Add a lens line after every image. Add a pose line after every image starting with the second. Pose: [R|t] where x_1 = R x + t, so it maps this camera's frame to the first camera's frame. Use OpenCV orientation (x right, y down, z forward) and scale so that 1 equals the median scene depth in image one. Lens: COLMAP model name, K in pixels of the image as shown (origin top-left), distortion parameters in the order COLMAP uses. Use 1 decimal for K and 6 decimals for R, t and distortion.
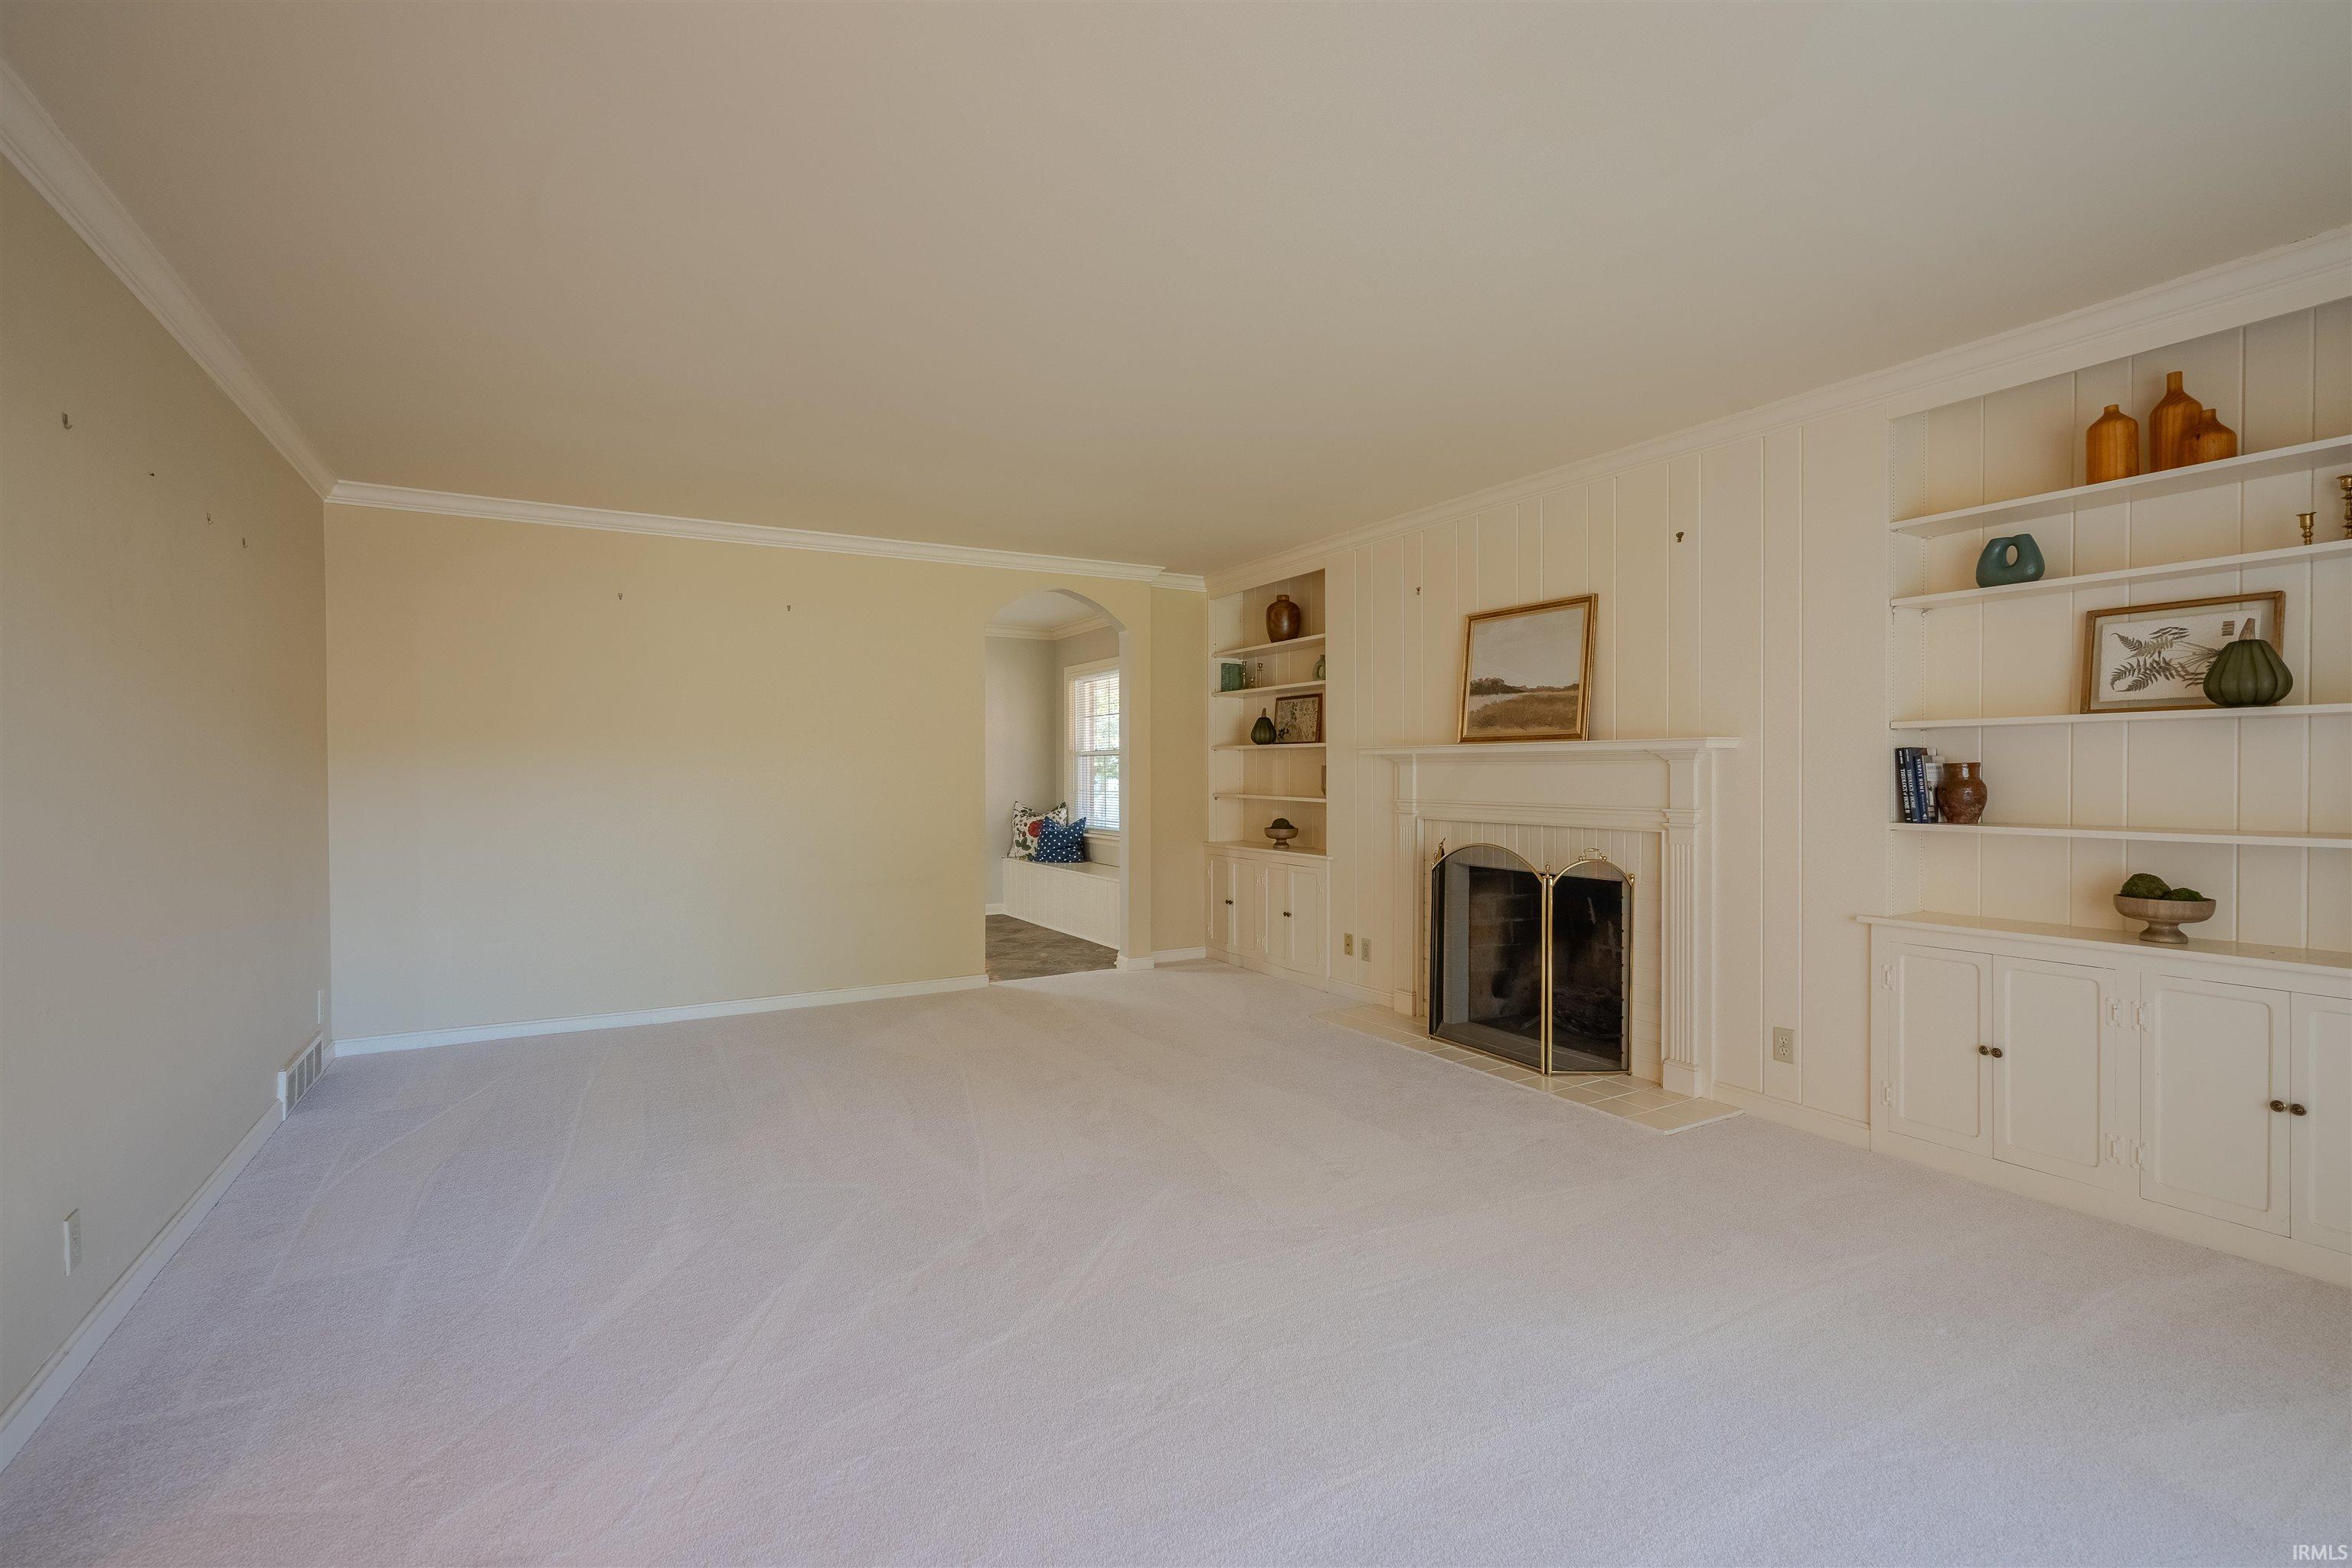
lens RADIAL K [[1054.2, 0, 1176.9], [0, 1054.2, 771.1], [0, 0, 1]] dist [0.003034, 0.000754]
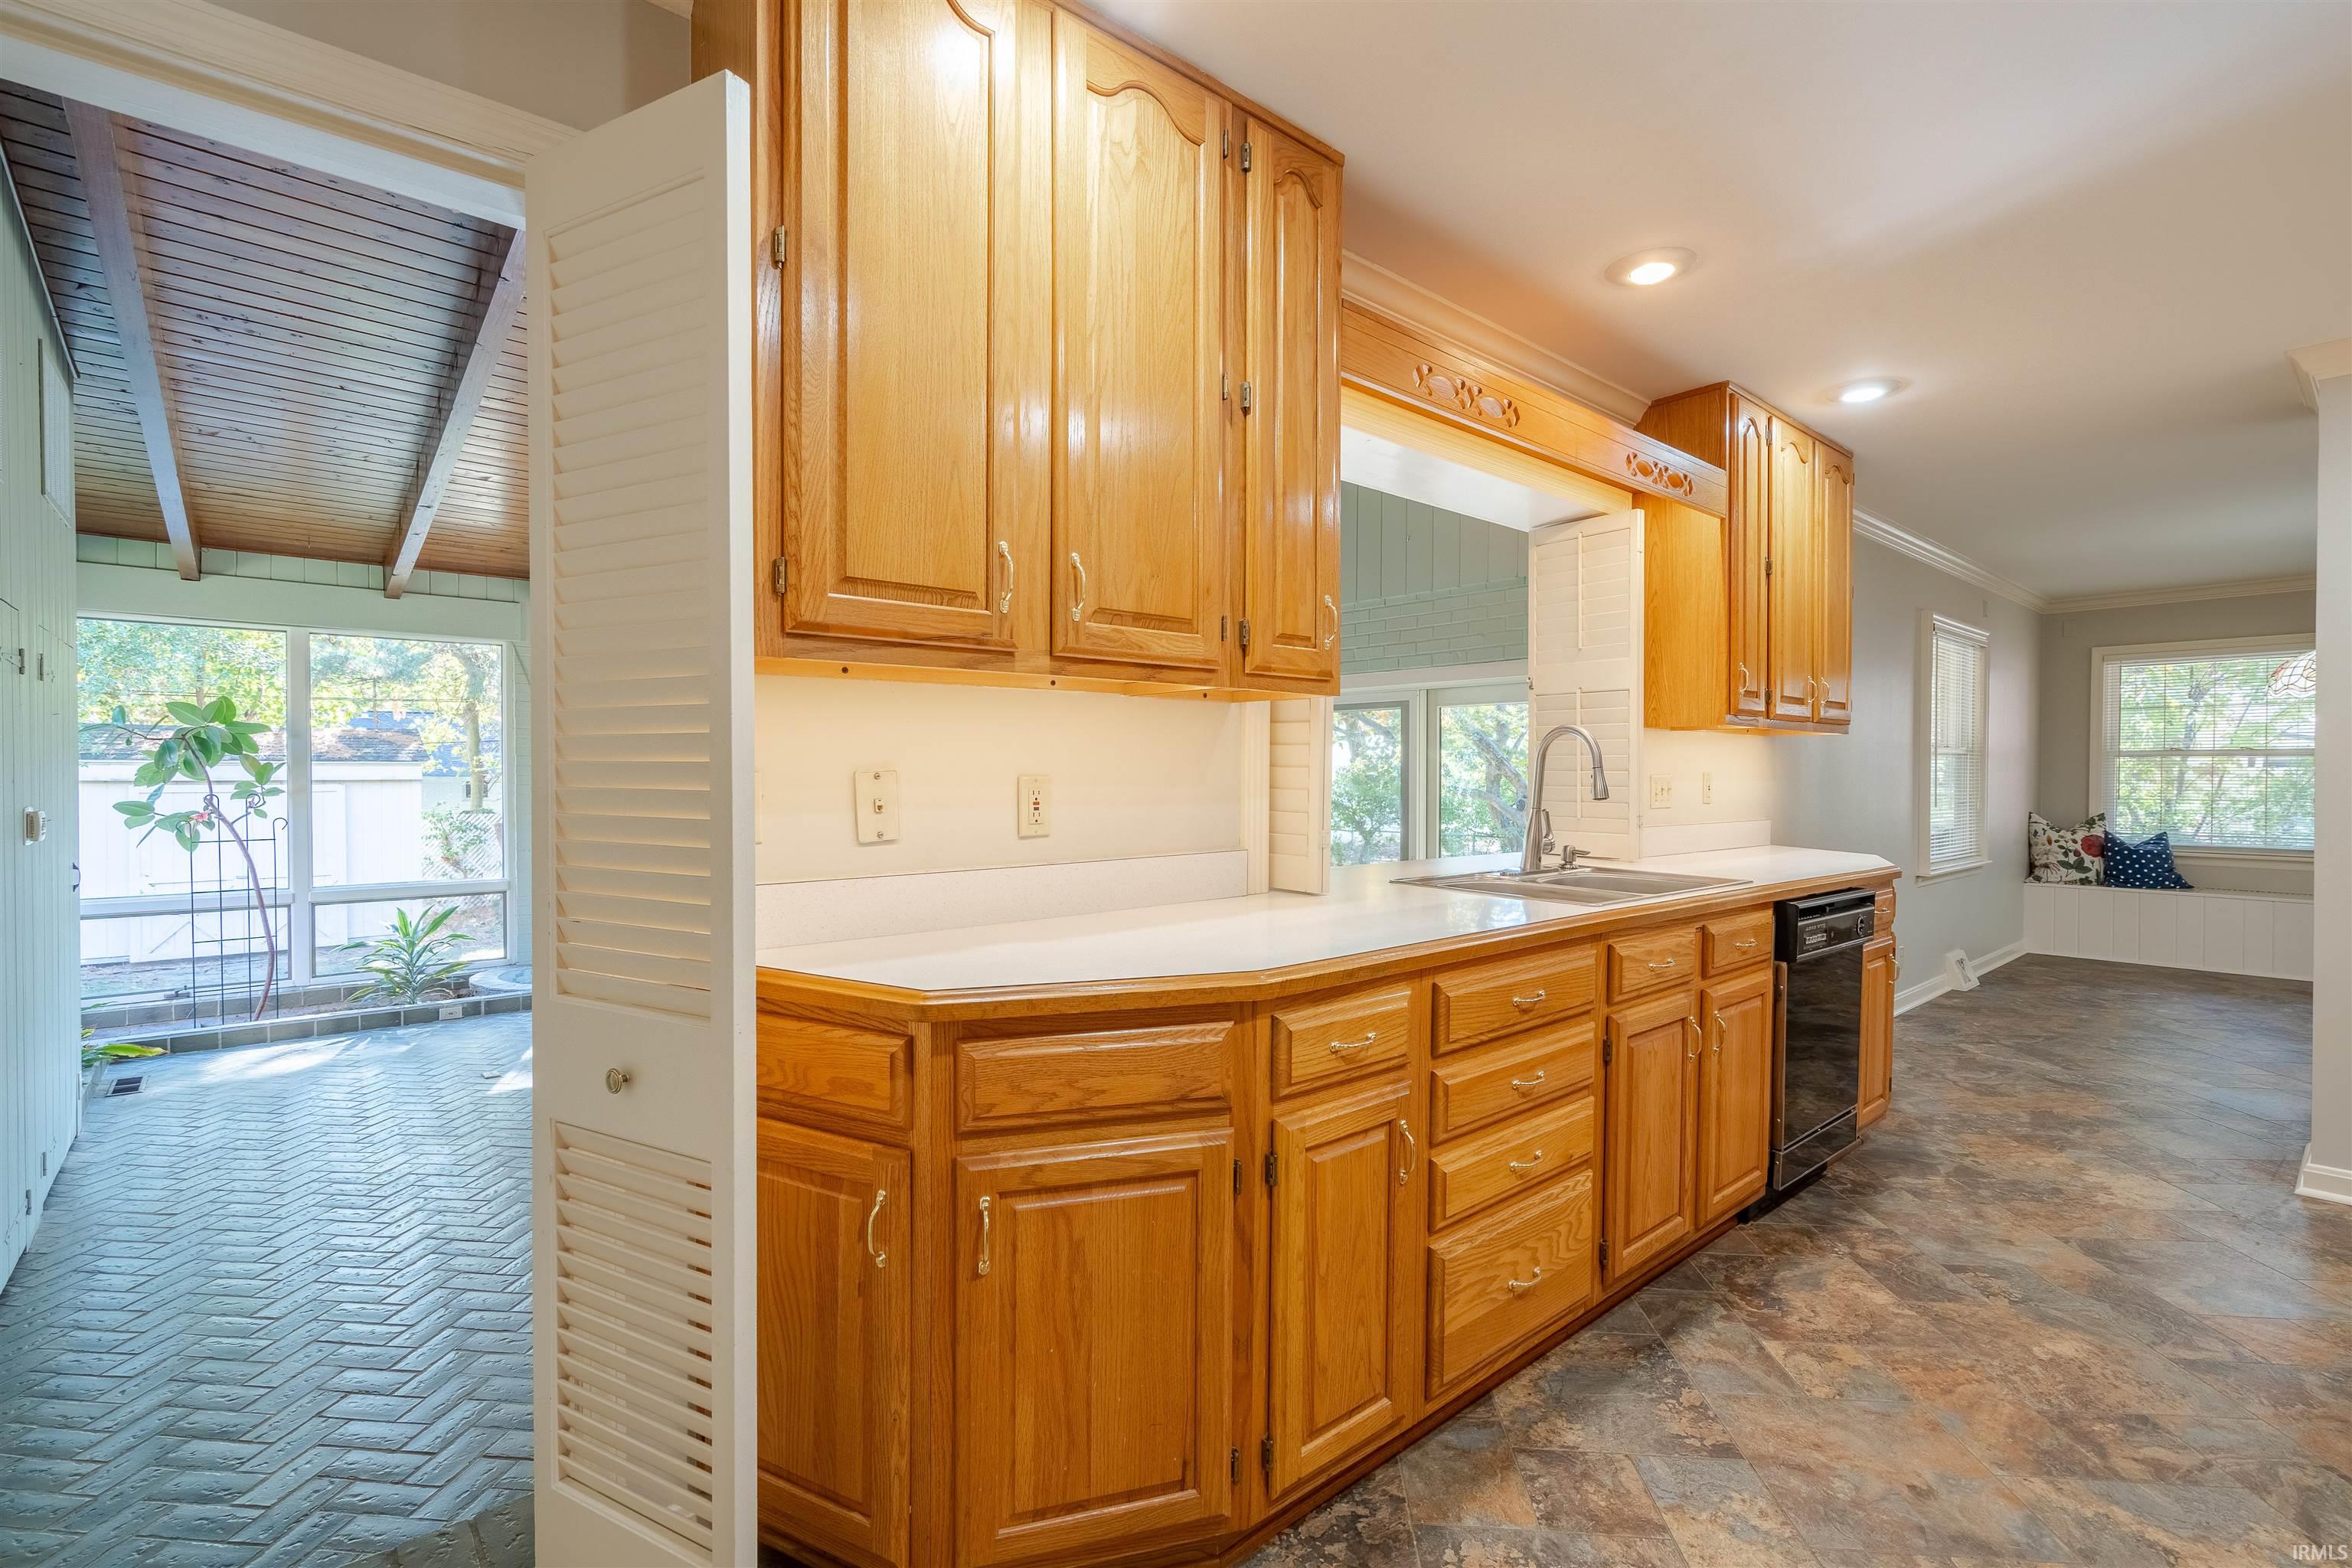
lens RADIAL K [[1050.3, 0, 1173.0], [0, 1050.3, 779.9], [0, 0, 1]] dist [-0.001949, 0.000383]
pose [[0.984106, 0.004367, 0.177528, -2.051475], [-0.005606, 0.999963, 0.006477, 0.005337], [-0.177493, -0.007369, 0.984095, 0.708387]]
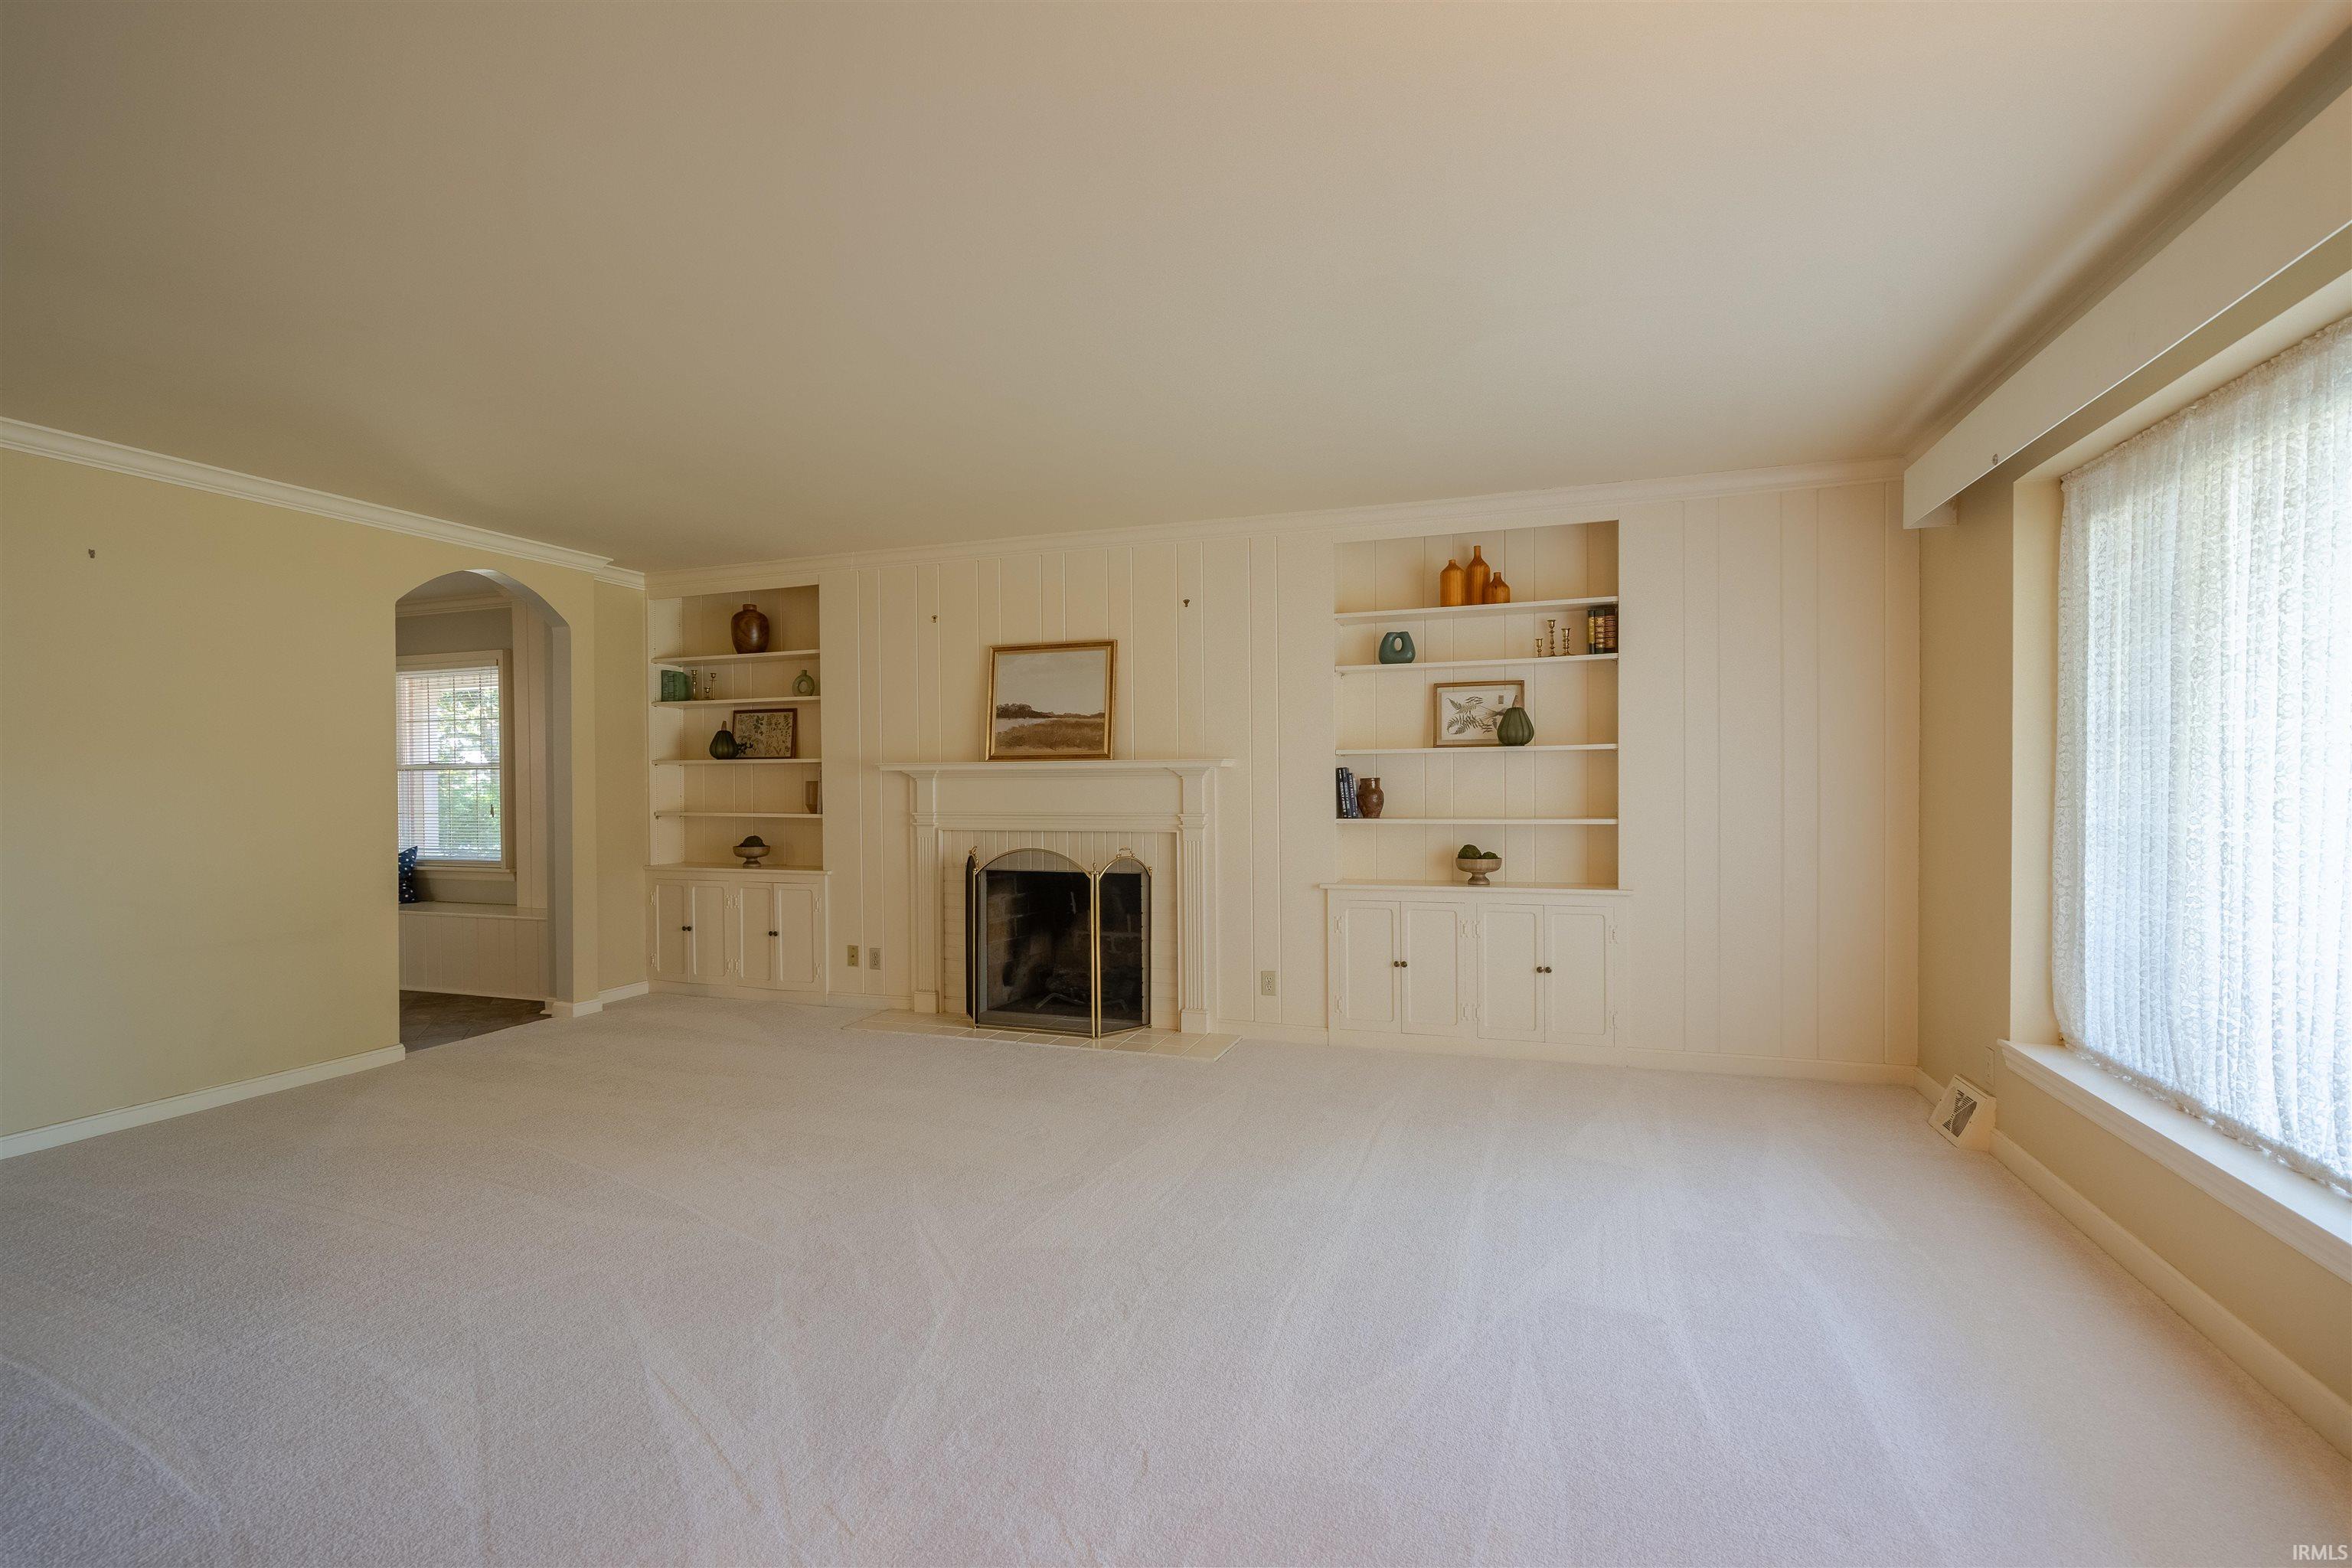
lens RADIAL K [[1056.3, 0, 1173.8], [0, 1056.3, 777.8], [0, 0, 1]] dist [-0.003125, 0.000658]
pose [[0.763778, 0.000090, 0.645479, -0.344060], [0.005812, 0.999958, -0.007017, 0.000800], [-0.645453, 0.009110, 0.763746, 0.020891]]
